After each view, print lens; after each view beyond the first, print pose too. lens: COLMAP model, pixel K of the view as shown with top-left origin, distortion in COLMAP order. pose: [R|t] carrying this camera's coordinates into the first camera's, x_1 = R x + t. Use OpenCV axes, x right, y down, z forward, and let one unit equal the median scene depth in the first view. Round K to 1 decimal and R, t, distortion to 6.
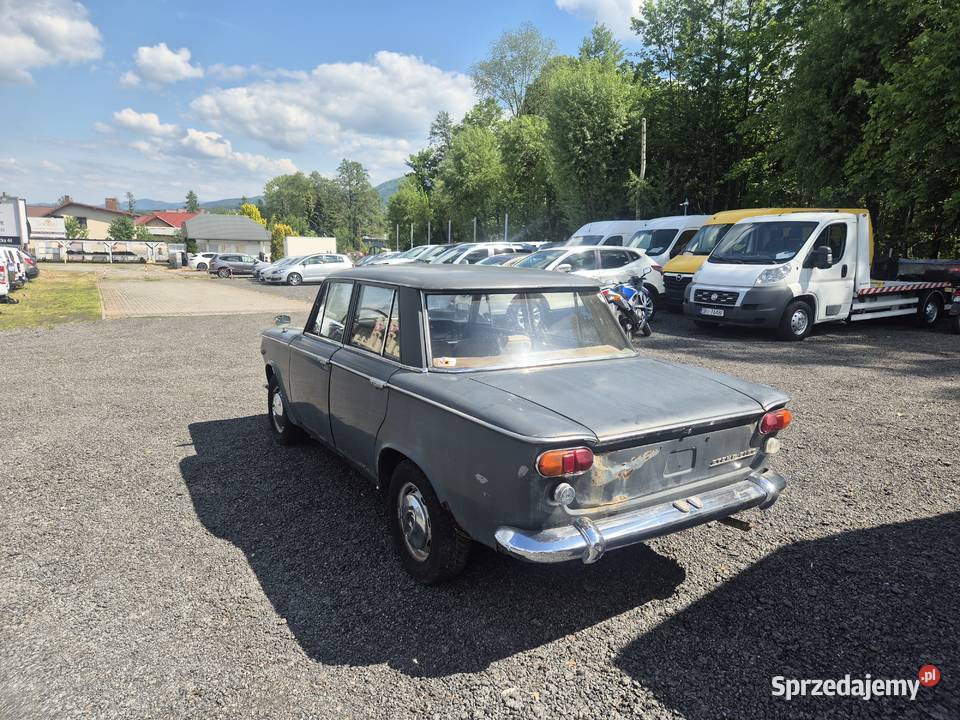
lens RADIAL K [[650.6, 0, 488.8], [0, 650.6, 363.4], [0, 0, 1]] dist [0.039220, -0.027210]
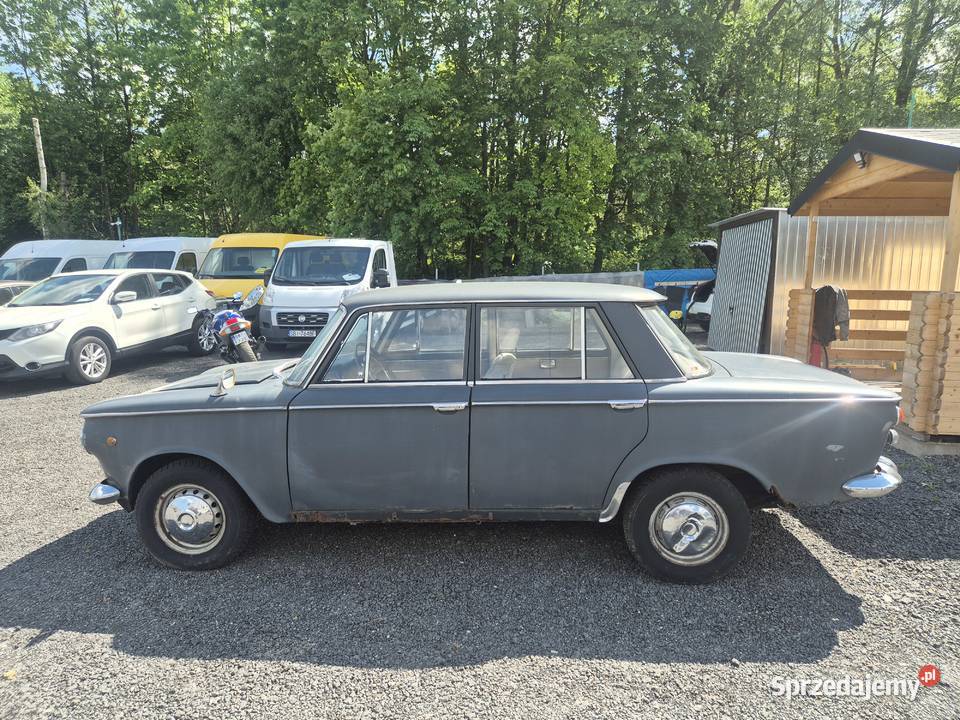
lens RADIAL K [[650.6, 0, 486.4], [0, 650.6, 364.7], [0, 0, 1]] dist [0.039220, -0.027210]
pose [[0.585294, -0.125047, 0.801120, -0.310558], [0.154095, 0.987184, 0.041509, -0.029366], [-0.796043, 0.099153, 0.597062, 0.175651]]
